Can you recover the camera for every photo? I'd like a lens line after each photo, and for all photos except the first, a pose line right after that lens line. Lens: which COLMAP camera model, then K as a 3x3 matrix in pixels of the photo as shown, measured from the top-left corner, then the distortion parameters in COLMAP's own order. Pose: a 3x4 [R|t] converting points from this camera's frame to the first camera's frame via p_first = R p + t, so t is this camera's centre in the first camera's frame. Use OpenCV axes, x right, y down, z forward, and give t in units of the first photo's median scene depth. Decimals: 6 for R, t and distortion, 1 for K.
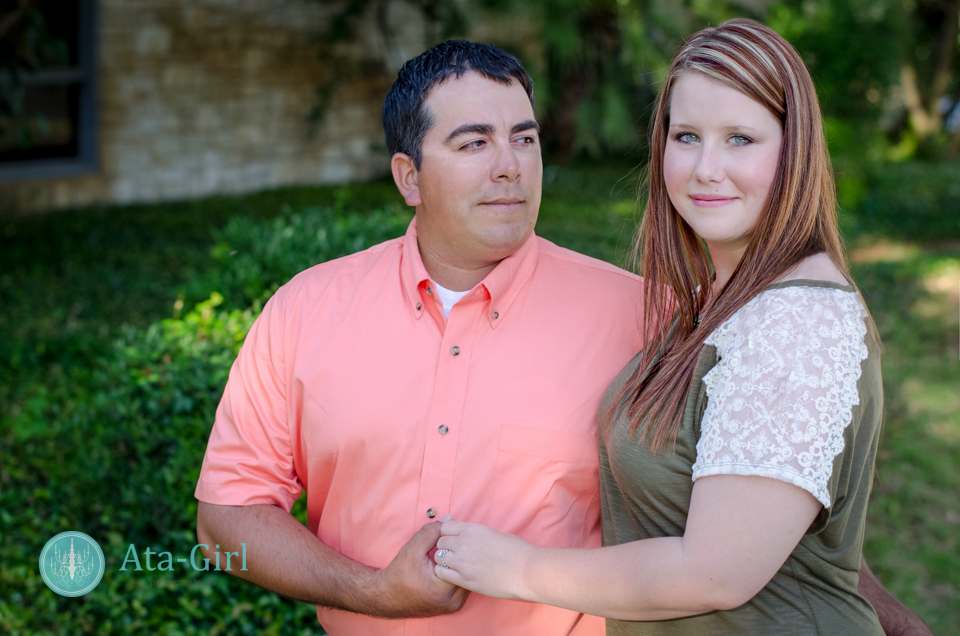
lens RADIAL K [[2020.1, 0, 486.0], [0, 2020.1, 321.2], [0, 0, 1]] dist [0.294775, 0.000000]
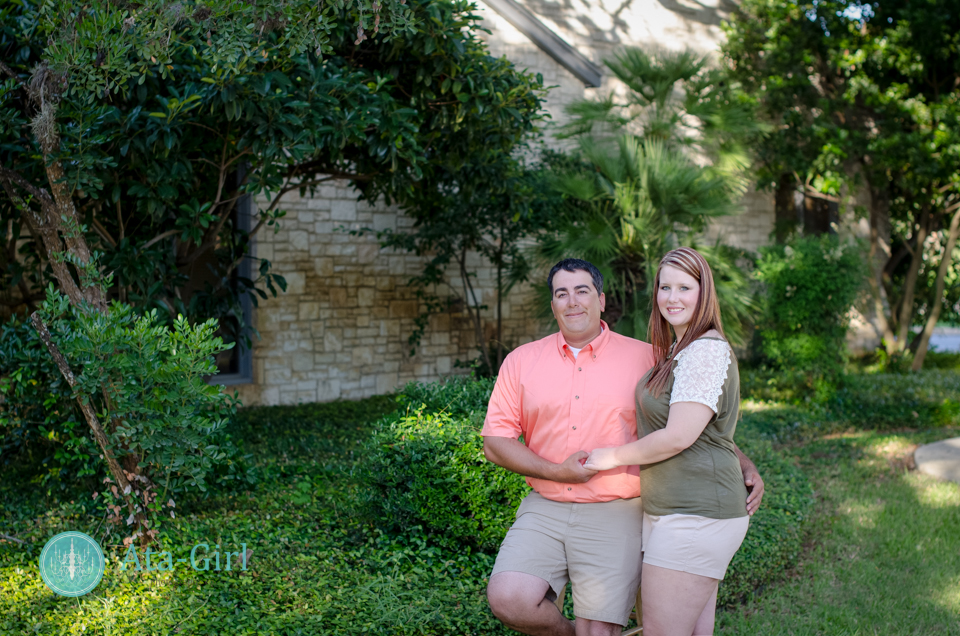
lens RADIAL K [[2020.1, 0, 477.1], [0, 2020.1, 320.1], [0, 0, 1]] dist [0.294775, 0.000000]
pose [[0.999704, -0.011683, -0.021361, -0.094730], [0.008946, 0.992236, -0.124051, 0.279080], [0.022644, 0.123823, 0.992046, -1.657175]]
